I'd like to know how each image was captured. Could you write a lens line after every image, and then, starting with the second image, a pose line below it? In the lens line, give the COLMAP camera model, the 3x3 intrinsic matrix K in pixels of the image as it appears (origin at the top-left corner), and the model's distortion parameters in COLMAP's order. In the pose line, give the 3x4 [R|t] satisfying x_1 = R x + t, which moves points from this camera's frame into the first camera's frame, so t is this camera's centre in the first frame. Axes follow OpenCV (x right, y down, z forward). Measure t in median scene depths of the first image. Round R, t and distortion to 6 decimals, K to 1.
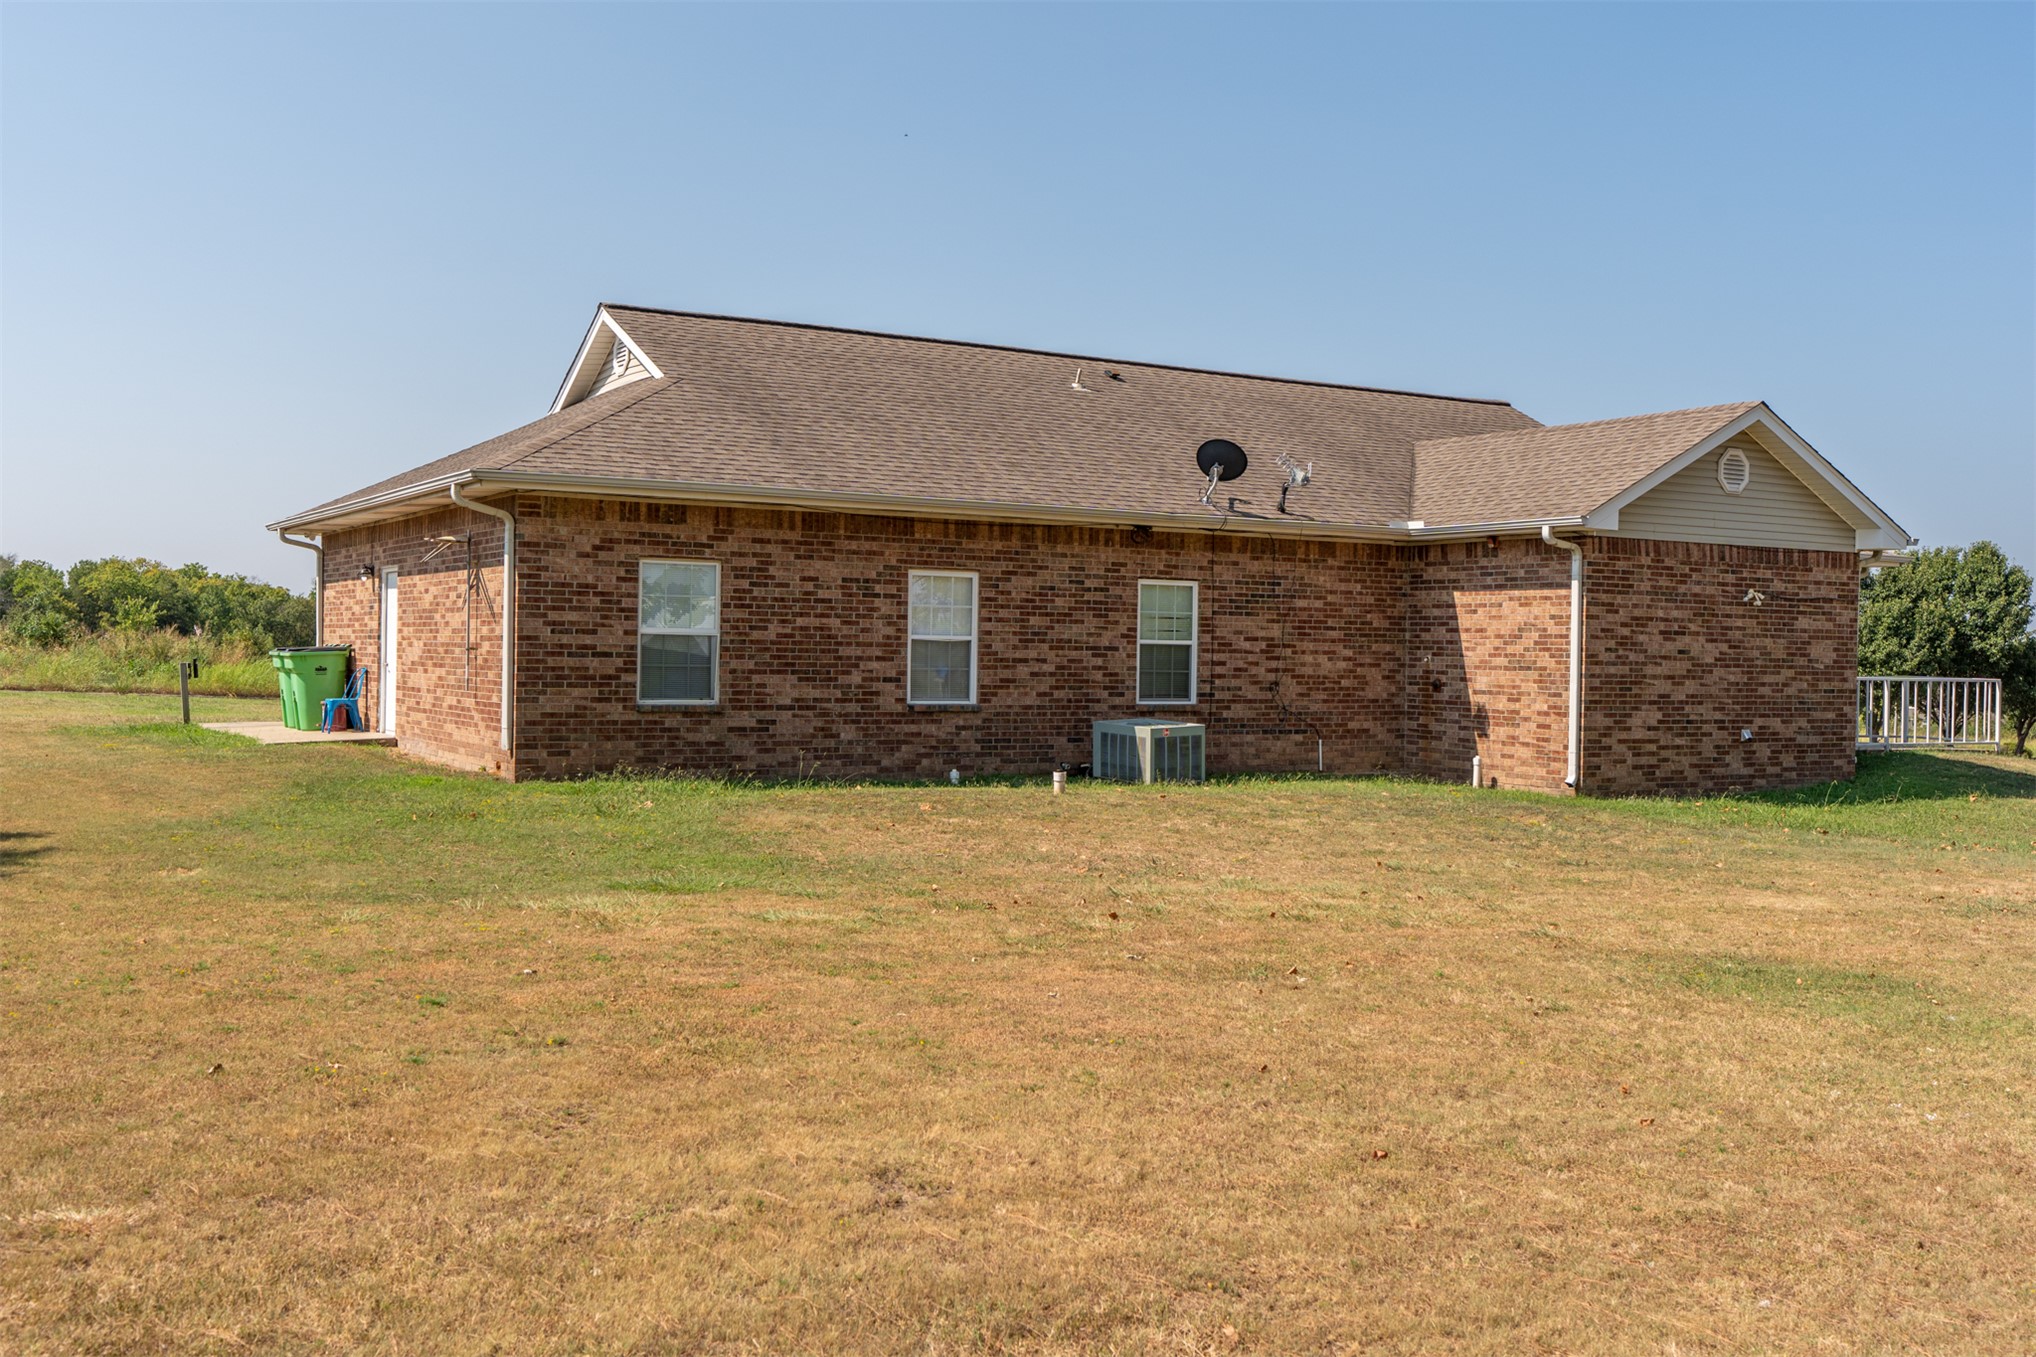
lens RADIAL K [[1929.2, 0, 1018.0], [0, 1929.2, 678.5], [0, 0, 1]] dist [-0.002715, 0.008053]
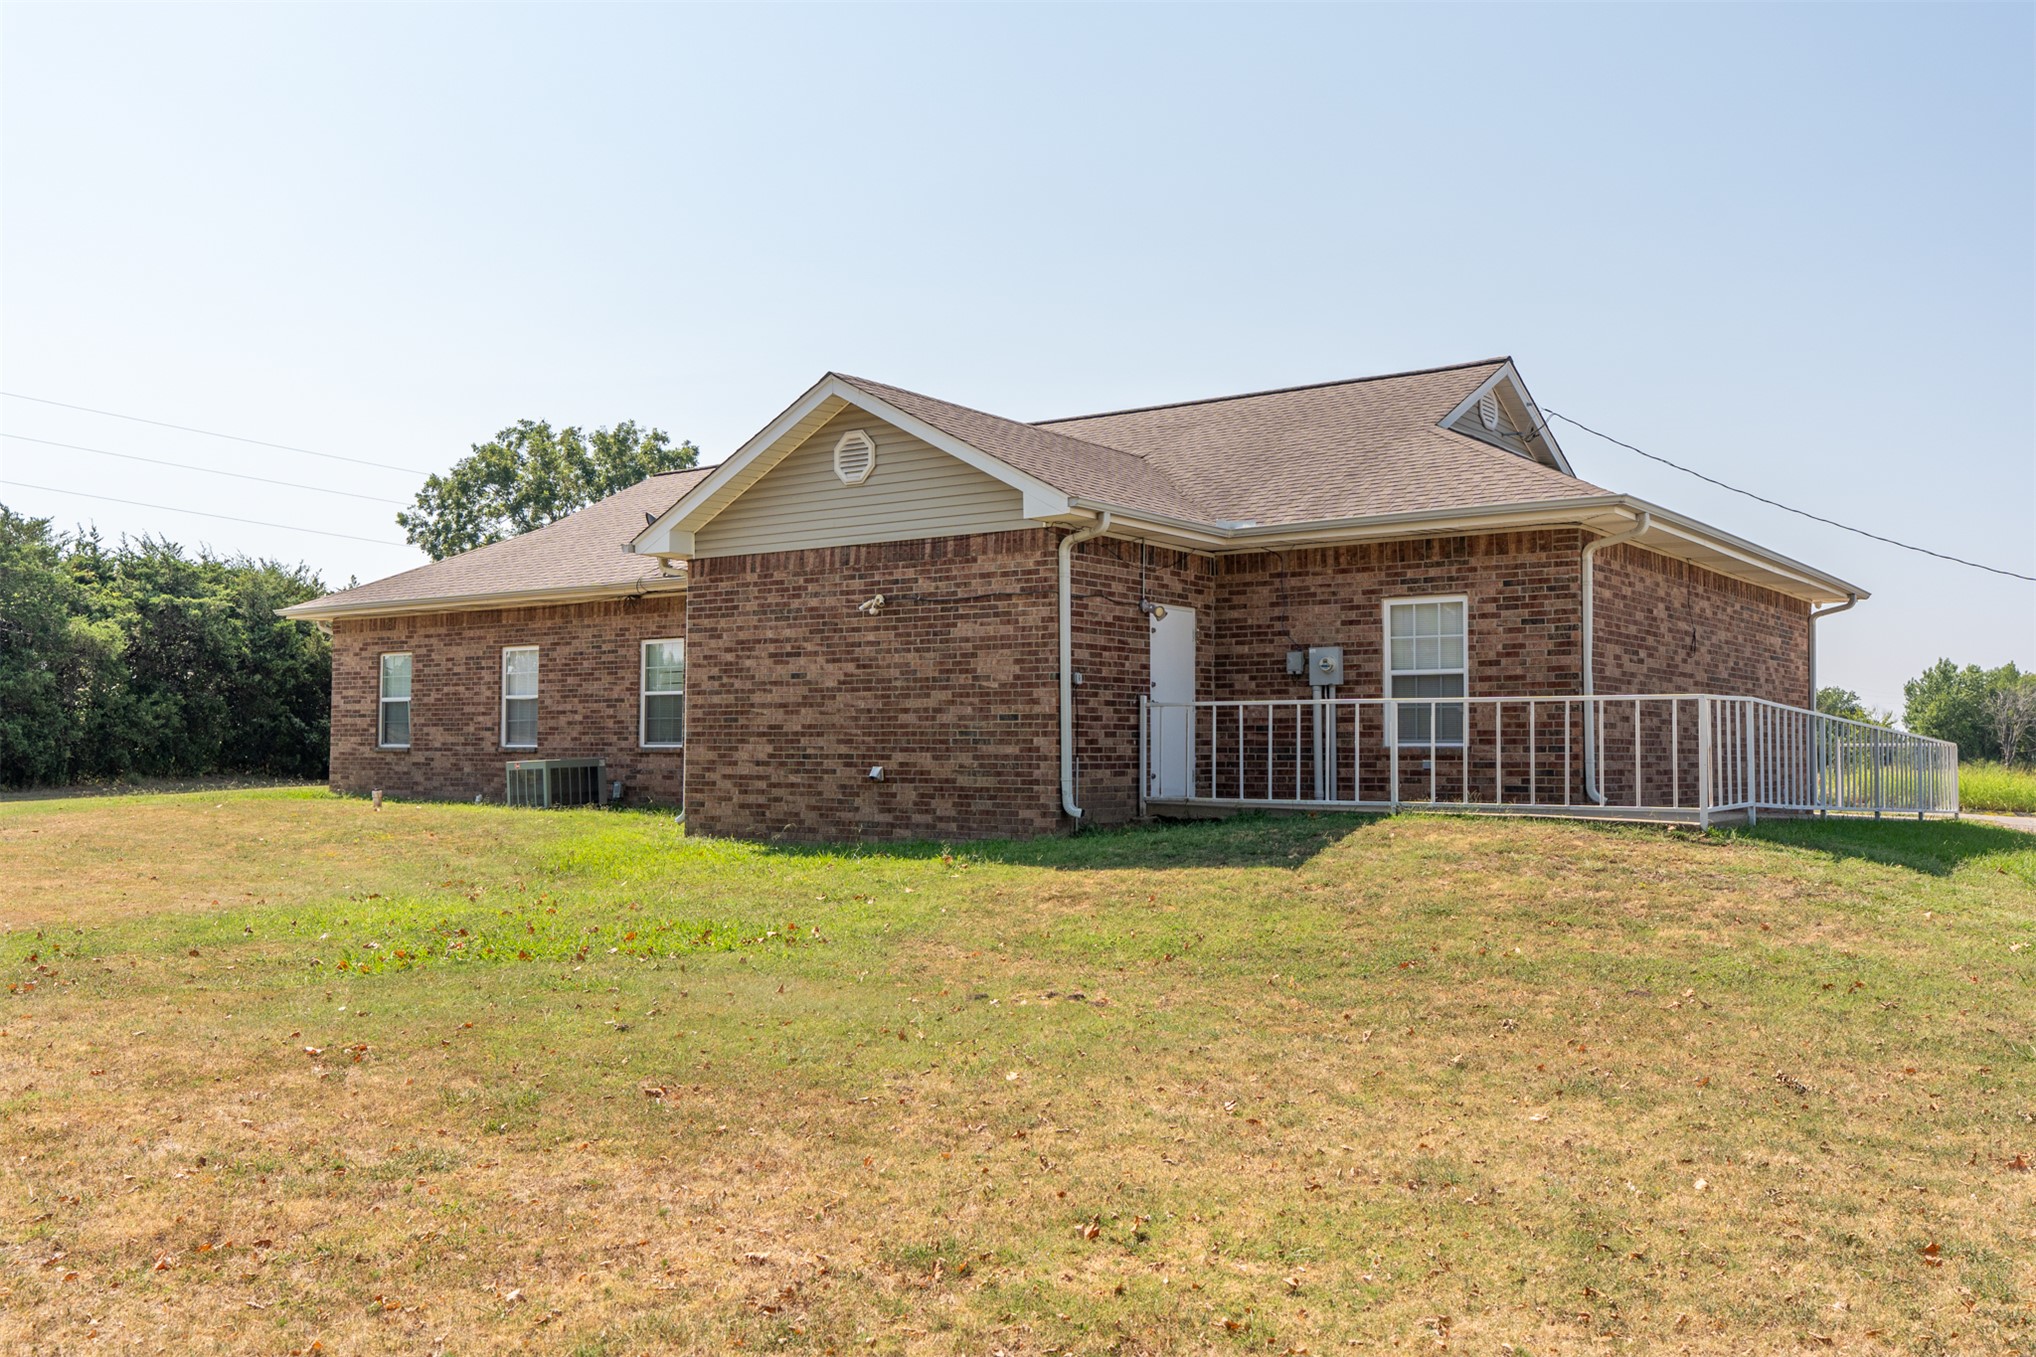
lens RADIAL K [[1753.0, 0, 1018.0], [0, 1753.0, 678.5], [0, 0, 1]] dist [-0.003195, -0.000253]
pose [[0.386760, -0.055473, -0.920510, 1.141714], [-0.009612, 0.997892, -0.064175, 0.038251], [0.922130, 0.033668, 0.385412, 0.808290]]
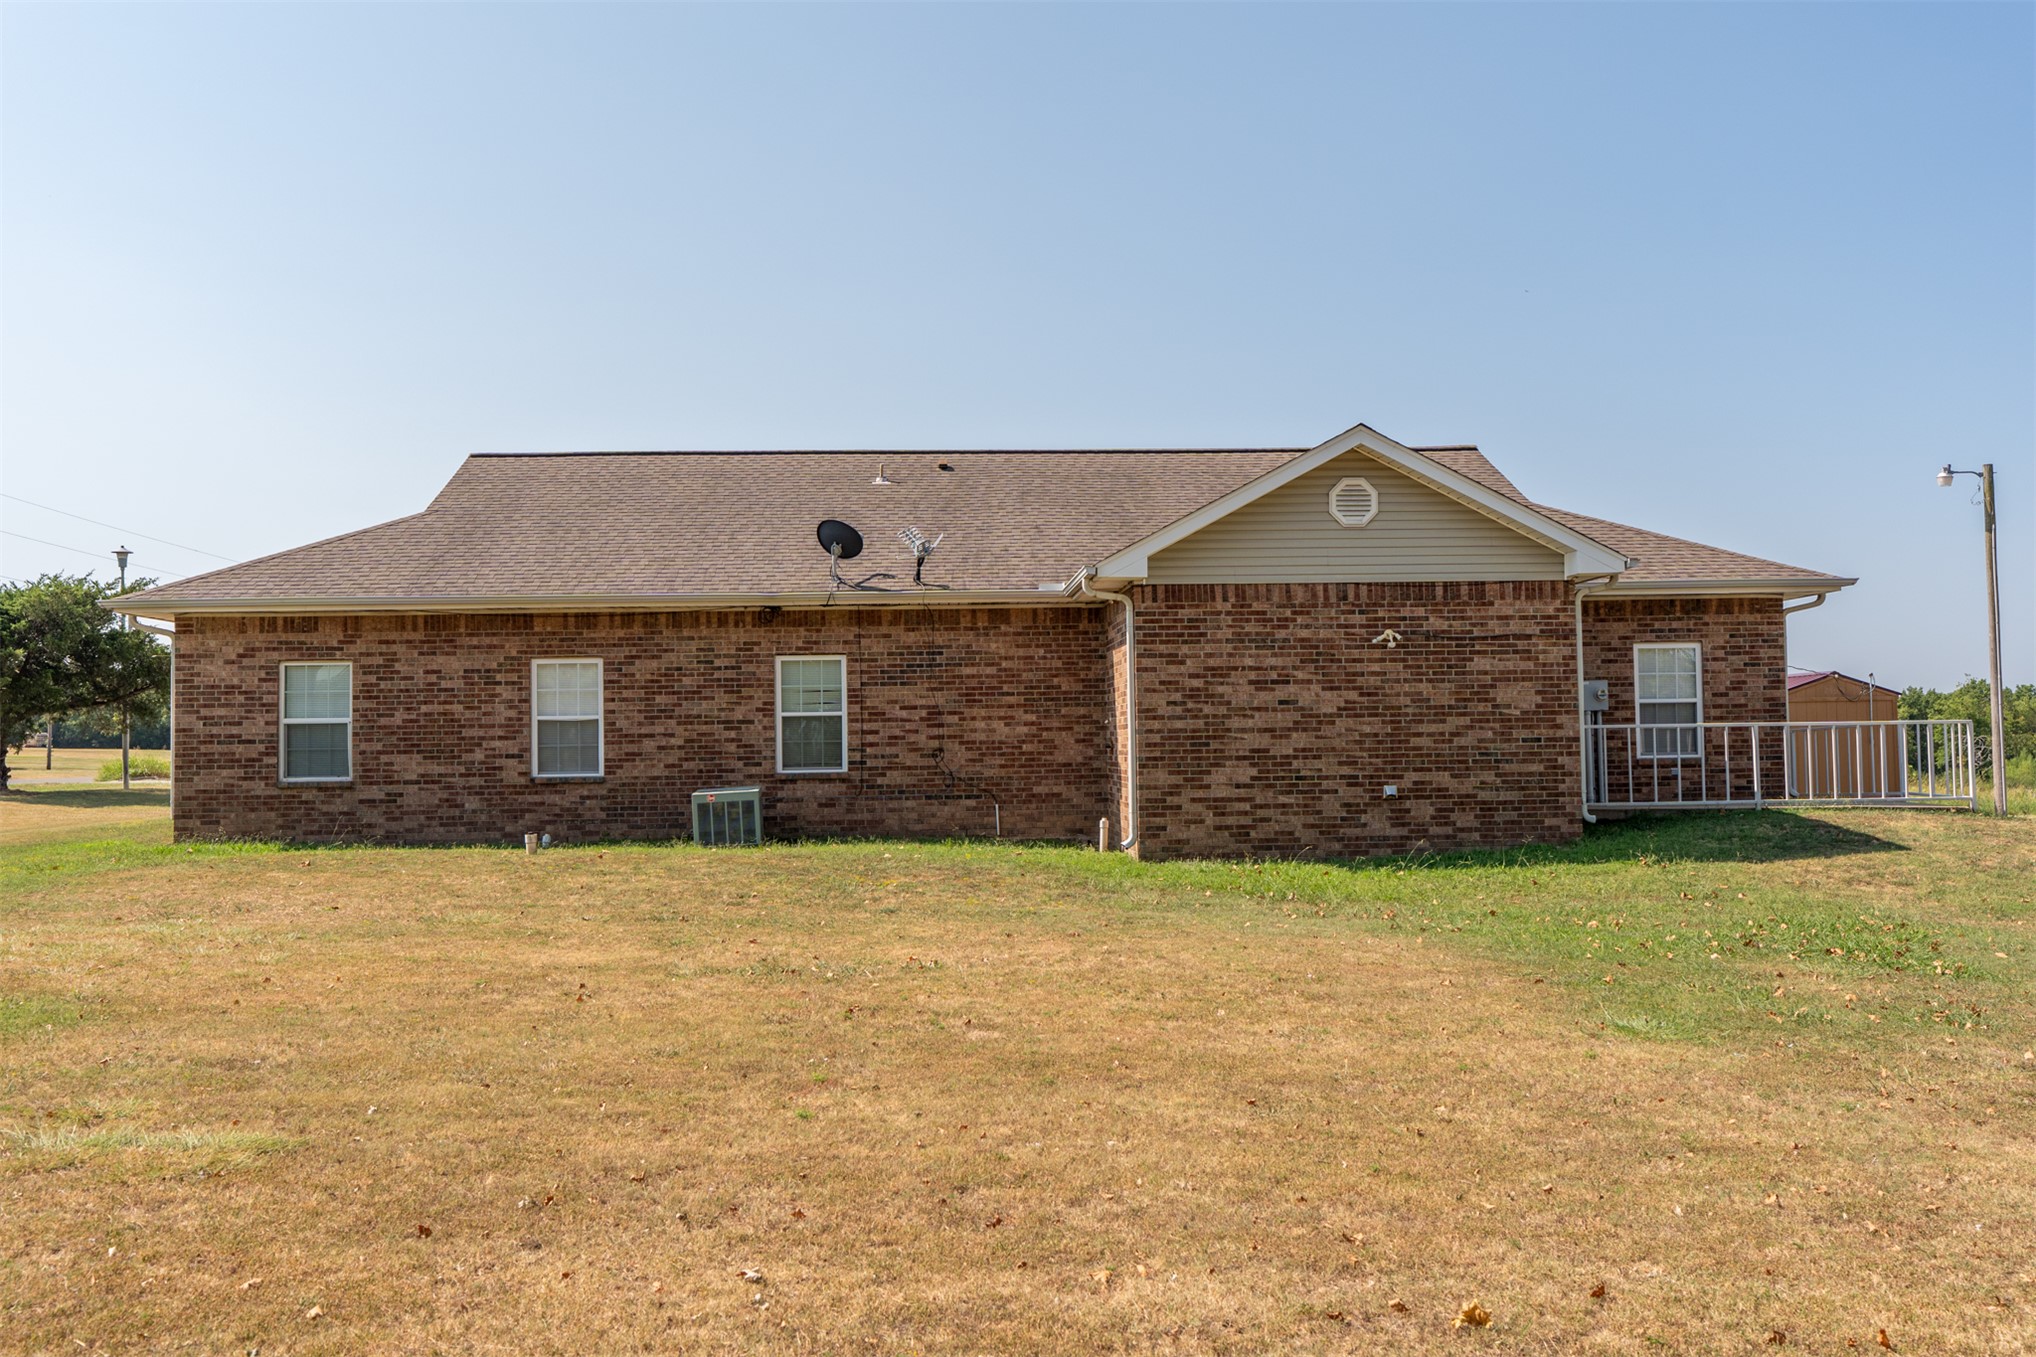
lens RADIAL K [[1753.0, 0, 1018.0], [0, 1753.0, 678.5], [0, 0, 1]] dist [-0.003195, -0.000253]
pose [[0.885232, -0.049173, -0.462544, 0.636233], [0.024414, 0.997938, -0.059366, 0.022103], [0.464509, 0.041260, 0.884606, 0.203801]]
